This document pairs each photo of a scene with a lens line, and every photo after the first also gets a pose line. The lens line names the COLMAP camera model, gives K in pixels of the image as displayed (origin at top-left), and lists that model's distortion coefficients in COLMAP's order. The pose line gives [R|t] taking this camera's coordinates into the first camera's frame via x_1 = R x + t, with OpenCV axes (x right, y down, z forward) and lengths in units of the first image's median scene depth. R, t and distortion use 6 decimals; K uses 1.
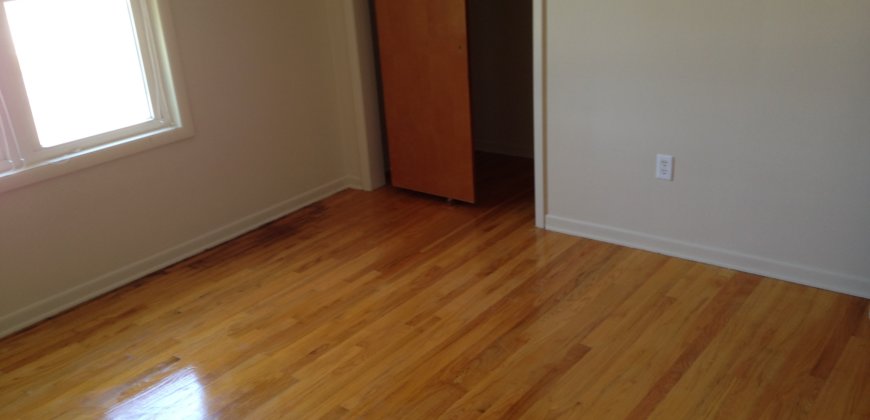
lens RADIAL K [[784.7, 0, 432.2], [0, 784.7, 213.8], [0, 0, 1]] dist [0.209602, -0.359321]
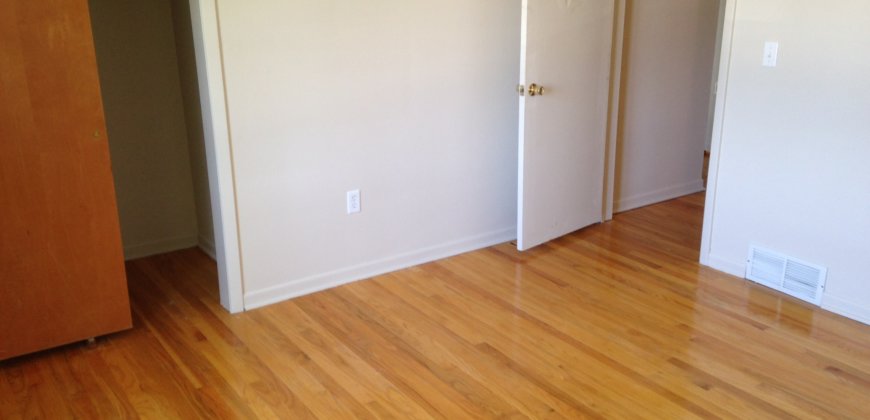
lens RADIAL K [[784.7, 0, 432.2], [0, 784.7, 213.8], [0, 0, 1]] dist [0.209602, -0.359321]
pose [[0.287108, -0.231023, 0.929622, -0.701805], [0.337506, 0.932644, 0.127537, -0.145894], [-0.896470, 0.277136, 0.345741, 0.528379]]
